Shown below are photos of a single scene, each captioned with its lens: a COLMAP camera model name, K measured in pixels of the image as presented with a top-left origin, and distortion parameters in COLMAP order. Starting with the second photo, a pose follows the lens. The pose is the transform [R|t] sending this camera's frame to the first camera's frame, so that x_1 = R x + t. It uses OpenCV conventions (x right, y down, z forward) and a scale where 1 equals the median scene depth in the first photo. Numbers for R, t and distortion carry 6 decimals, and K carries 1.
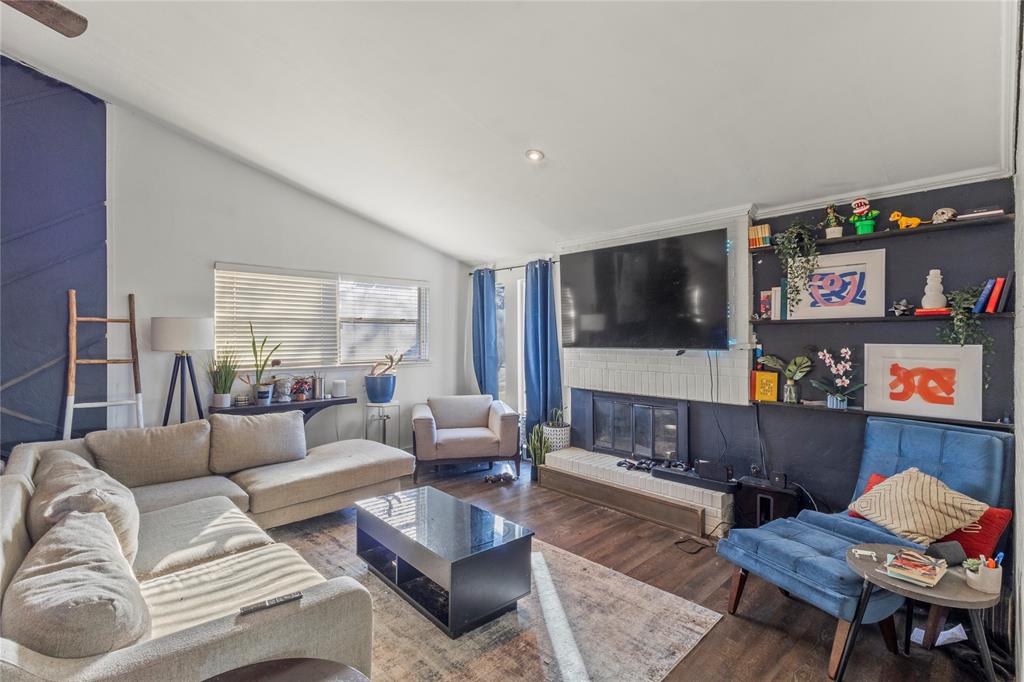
lens RADIAL K [[475.3, 0, 511.5], [0, 475.3, 341.3], [0, 0, 1]] dist [0.005372, 0.002131]
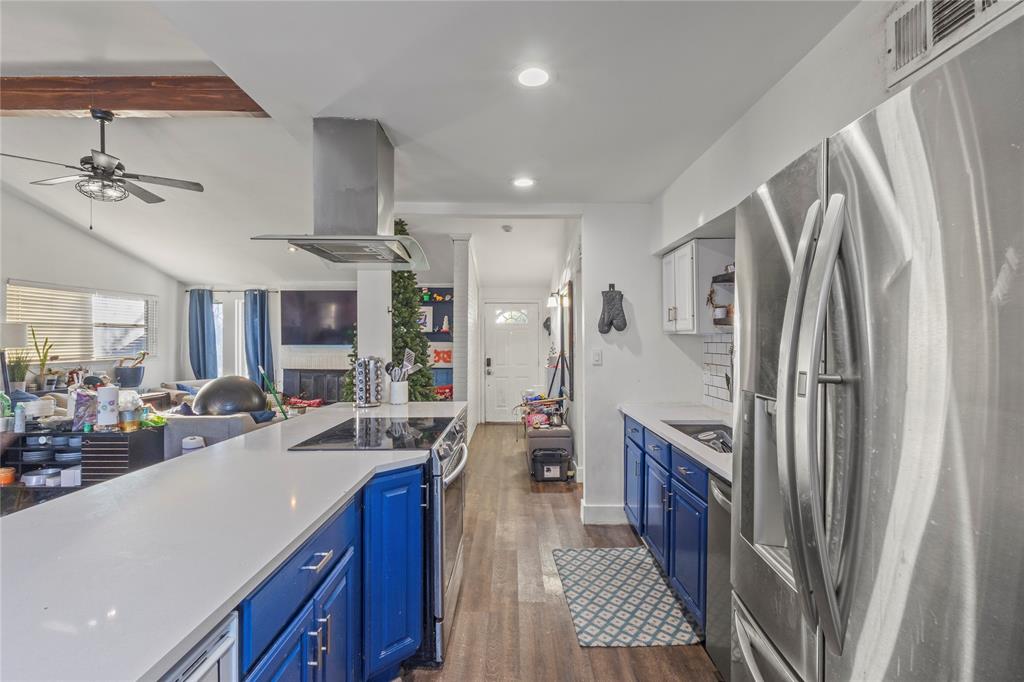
lens RADIAL K [[475.3, 0, 512.4], [0, 475.3, 343.6], [0, 0, 1]] dist [0.005372, 0.002131]
pose [[0.688204, -0.004597, 0.725503, -0.526110], [0.000197, 0.999981, 0.006150, -0.001476], [-0.725517, -0.004090, 0.688192, -0.723108]]
